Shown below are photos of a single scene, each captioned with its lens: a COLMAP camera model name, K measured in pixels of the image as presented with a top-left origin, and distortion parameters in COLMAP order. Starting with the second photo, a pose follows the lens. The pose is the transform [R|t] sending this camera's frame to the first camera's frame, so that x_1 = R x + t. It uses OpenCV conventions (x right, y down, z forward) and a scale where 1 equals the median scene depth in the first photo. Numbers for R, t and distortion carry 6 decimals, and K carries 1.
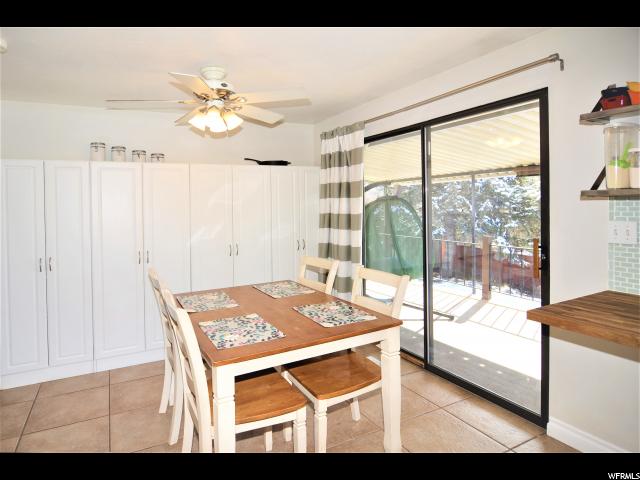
lens RADIAL K [[358.8, 0, 318.0], [0, 358.8, 237.2], [0, 0, 1]] dist [0.004079, -0.005363]
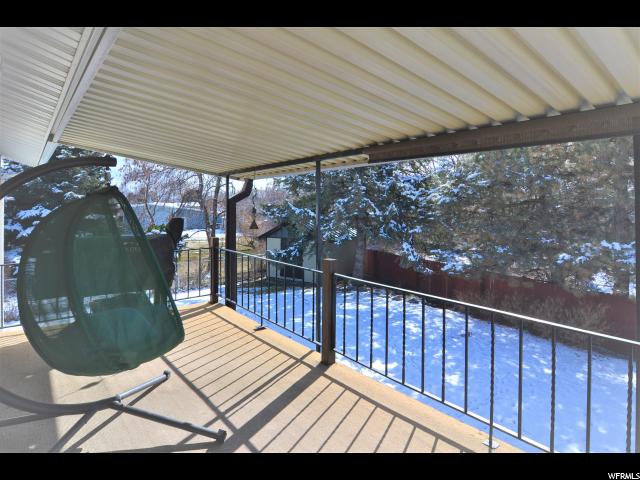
lens RADIAL K [[358.8, 0, 320.5], [0, 358.8, 240.7], [0, 0, 1]] dist [0.004079, -0.005363]
pose [[0.980419, -0.001233, 0.196920, 0.104469], [0.000213, 0.999986, 0.005203, -0.011390], [-0.196924, -0.005060, 0.980406, 0.124271]]
